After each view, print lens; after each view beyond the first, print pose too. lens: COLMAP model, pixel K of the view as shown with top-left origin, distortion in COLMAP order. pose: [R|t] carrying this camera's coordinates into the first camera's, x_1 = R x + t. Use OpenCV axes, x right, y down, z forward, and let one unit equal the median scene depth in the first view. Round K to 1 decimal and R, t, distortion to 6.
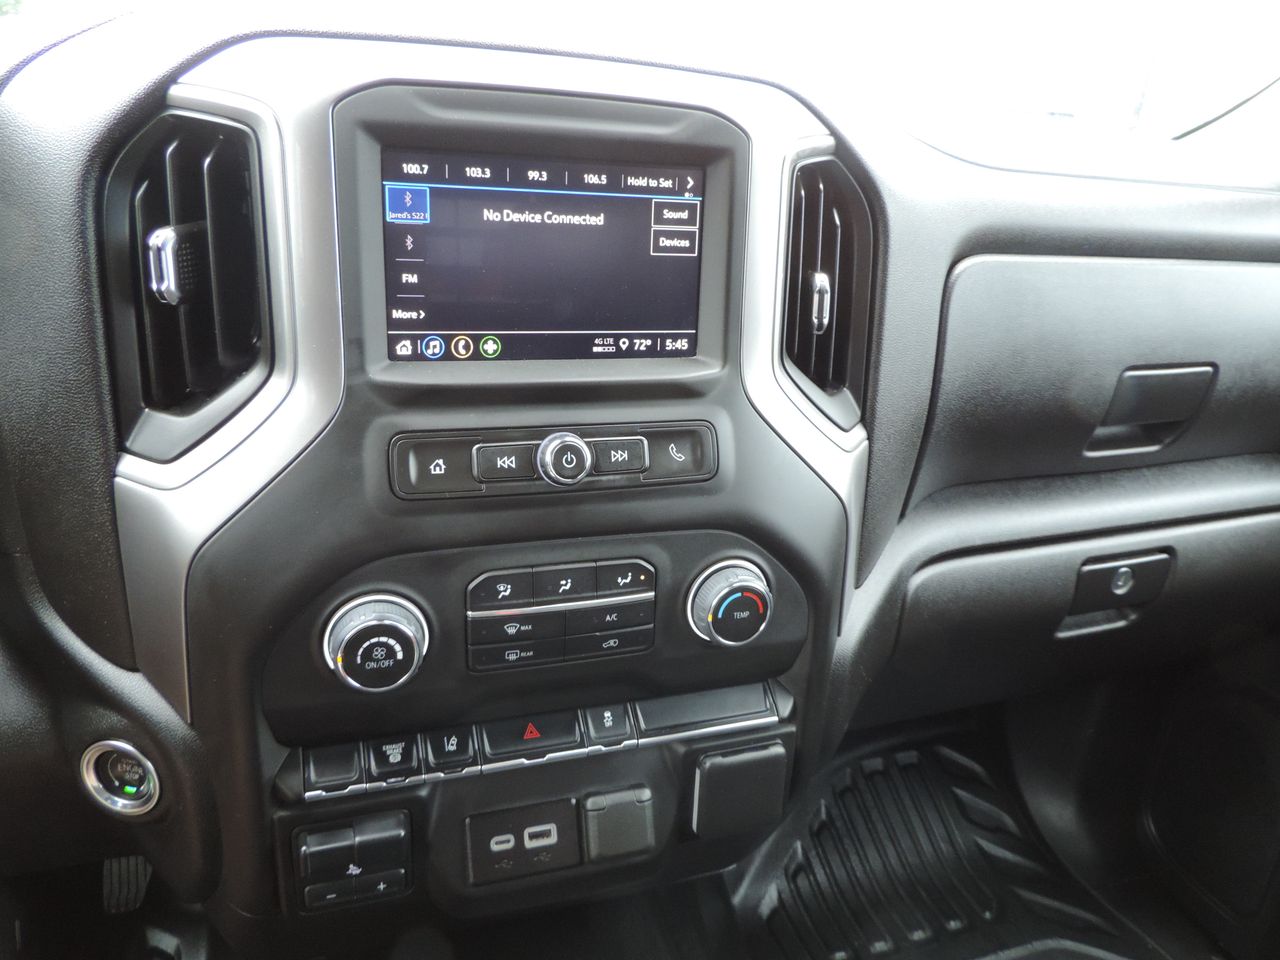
lens RADIAL K [[920.6, 0, 641.2], [0, 920.6, 427.2], [0, 0, 1]] dist [-0.030258, 0.002603]
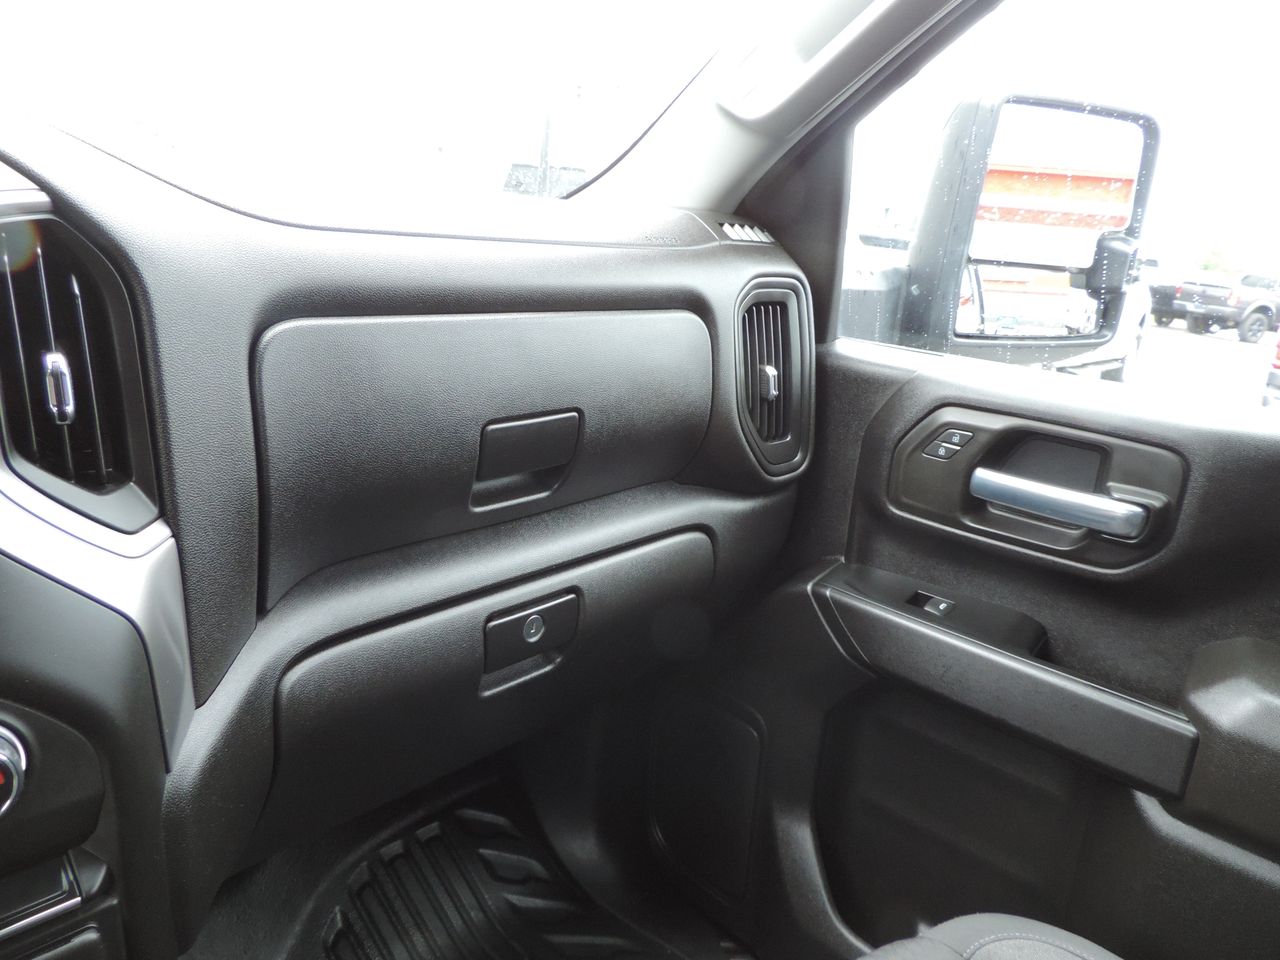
lens RADIAL K [[923.1, 0, 638.8], [0, 923.1, 406.5], [0, 0, 1]] dist [-0.032872, 0.008659]
pose [[0.884854, -0.082302, 0.458541, 0.190009], [0.118372, 0.991688, -0.050430, -0.009926], [-0.450579, 0.098901, 0.887241, 0.022096]]
